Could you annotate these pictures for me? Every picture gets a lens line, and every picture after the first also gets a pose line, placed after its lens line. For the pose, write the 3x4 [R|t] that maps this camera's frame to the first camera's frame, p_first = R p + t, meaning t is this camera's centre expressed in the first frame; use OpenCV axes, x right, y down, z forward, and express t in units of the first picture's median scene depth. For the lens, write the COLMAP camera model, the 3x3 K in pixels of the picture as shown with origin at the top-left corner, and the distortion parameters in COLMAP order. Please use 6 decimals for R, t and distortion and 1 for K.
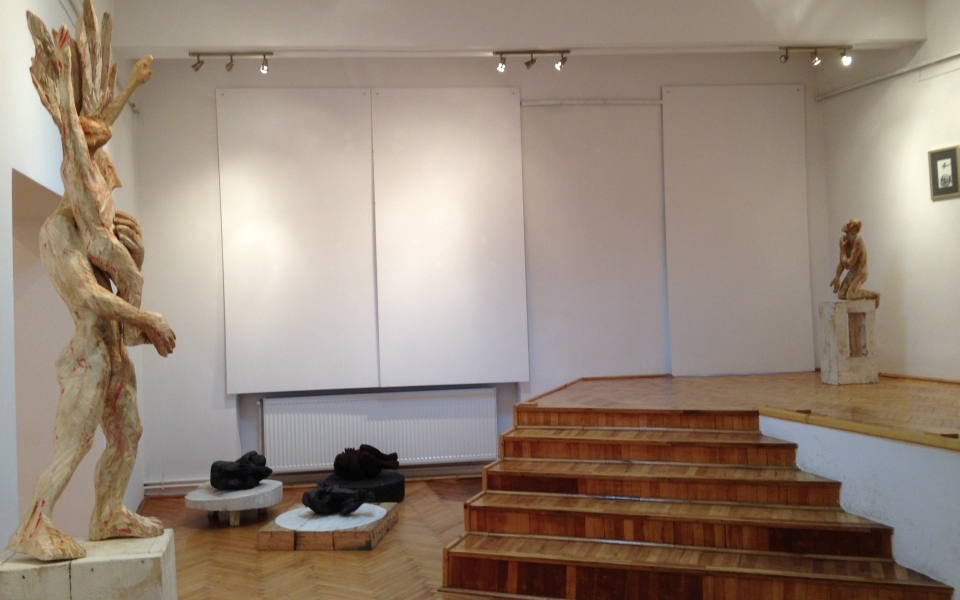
lens RADIAL K [[907.3, 0, 479.7], [0, 907.3, 292.9], [0, 0, 1]] dist [0.038461, 0.000000]
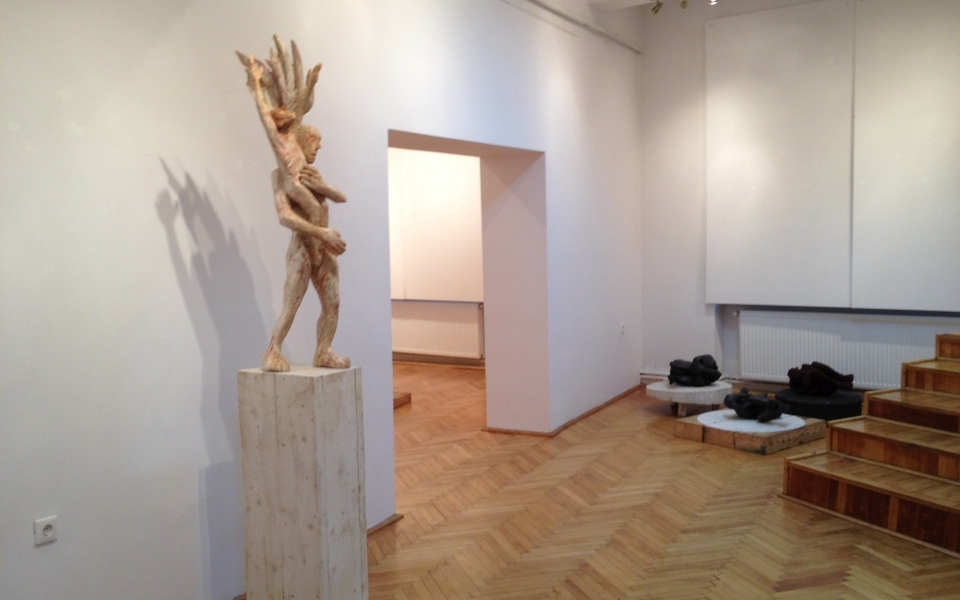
lens RADIAL K [[907.3, 0, 477.0], [0, 907.3, 306.3], [0, 0, 1]] dist [0.038461, 0.000000]
pose [[0.736737, 0.074301, -0.672085, 0.317541], [-0.001534, 0.994126, 0.108221, -0.005241], [0.676178, -0.078700, 0.732523, 0.002905]]
